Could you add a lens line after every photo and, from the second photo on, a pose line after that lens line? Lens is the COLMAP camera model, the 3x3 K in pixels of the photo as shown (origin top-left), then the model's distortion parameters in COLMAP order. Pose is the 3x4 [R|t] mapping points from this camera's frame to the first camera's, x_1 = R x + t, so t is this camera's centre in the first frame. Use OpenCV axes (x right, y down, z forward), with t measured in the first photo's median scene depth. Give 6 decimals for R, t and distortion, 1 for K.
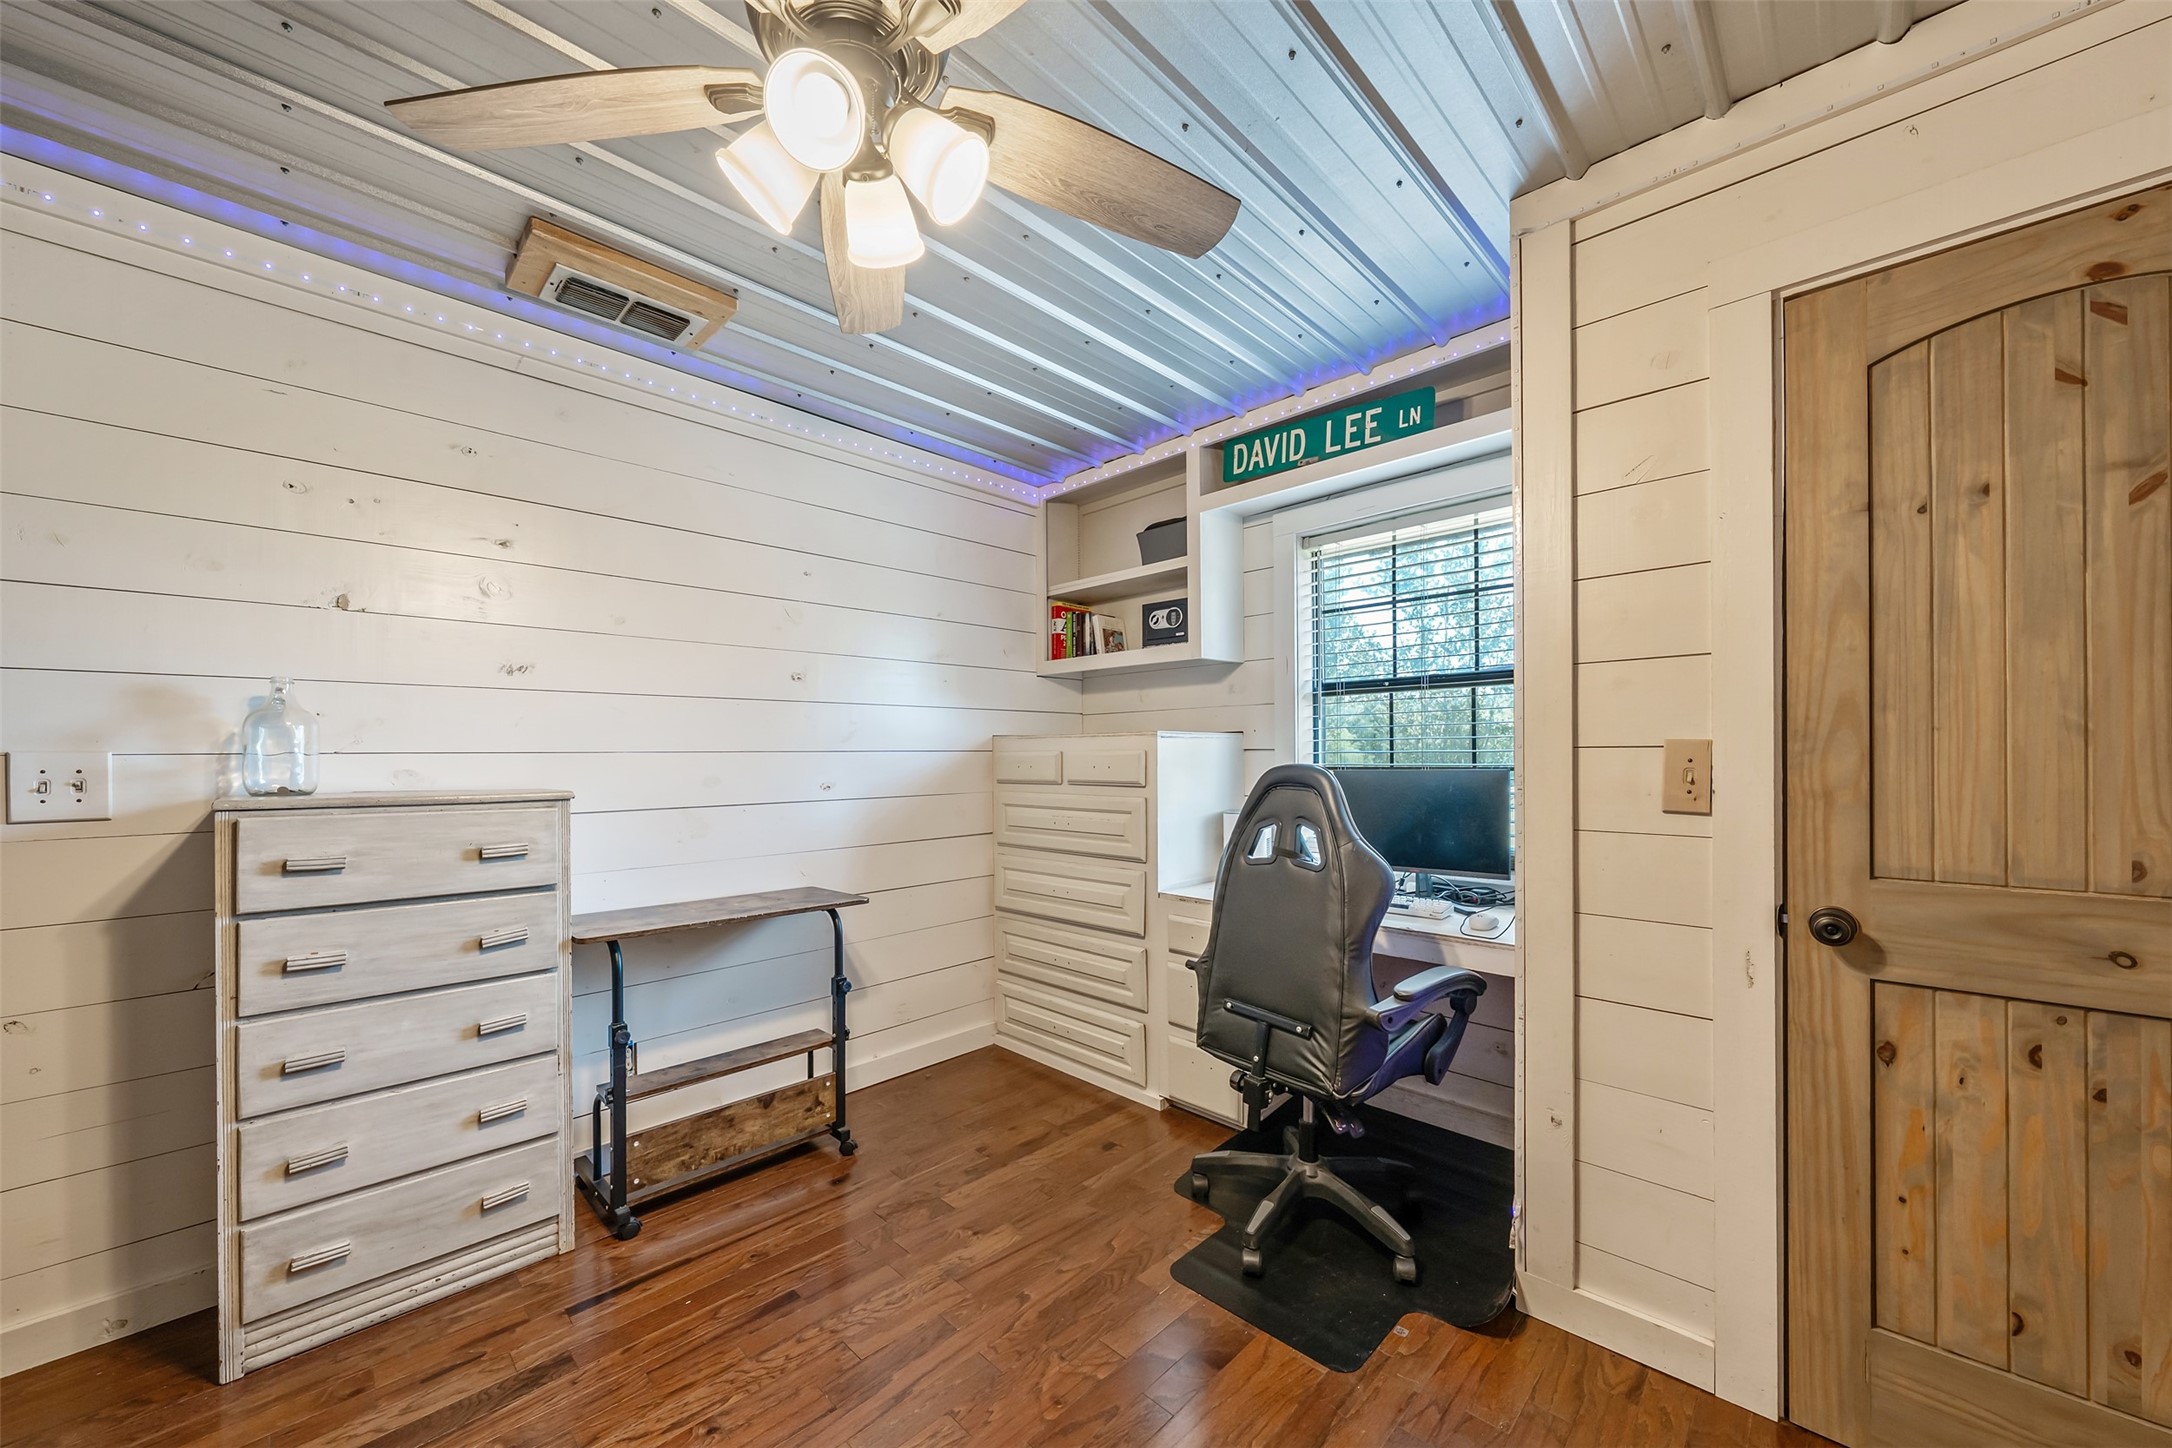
lens RADIAL K [[795.8, 0, 1092.5], [0, 795.8, 756.8], [0, 0, 1]] dist [0.007491, -0.000041]
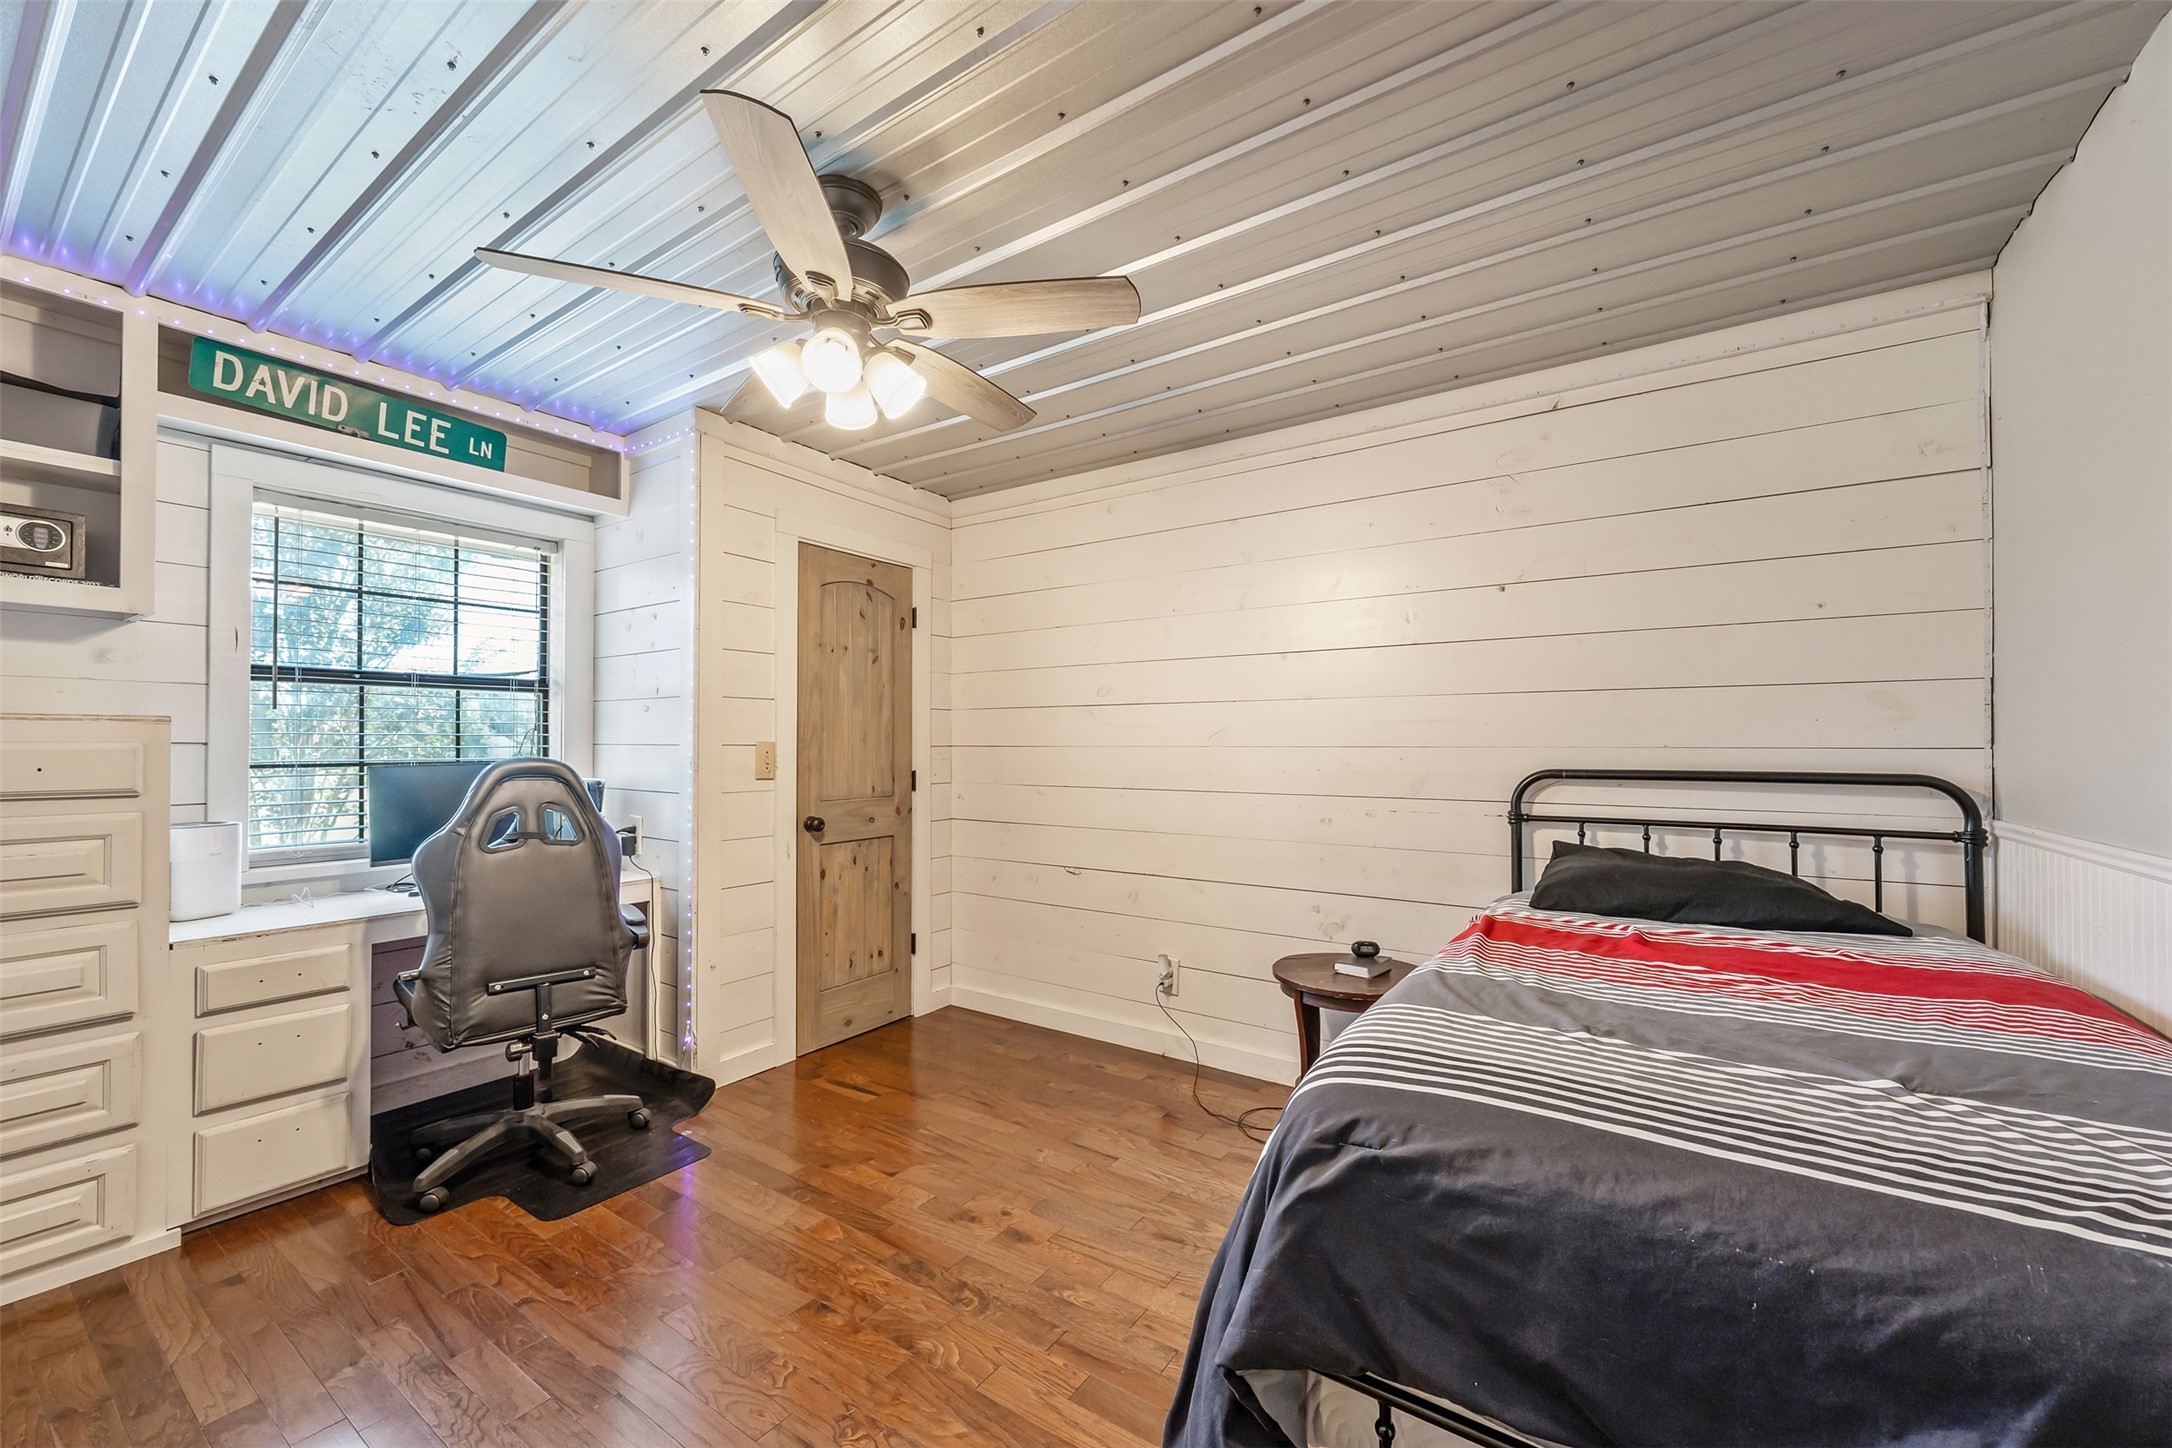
lens RADIAL K [[837.8, 0, 1092.5], [0, 837.8, 743.3], [0, 0, 1]] dist [-0.012893, -0.000192]
pose [[-0.176234, 0.014222, 0.984246, -0.876164], [0.008476, 0.999880, -0.012930, 0.010325], [-0.984312, 0.006064, -0.176333, 0.354076]]
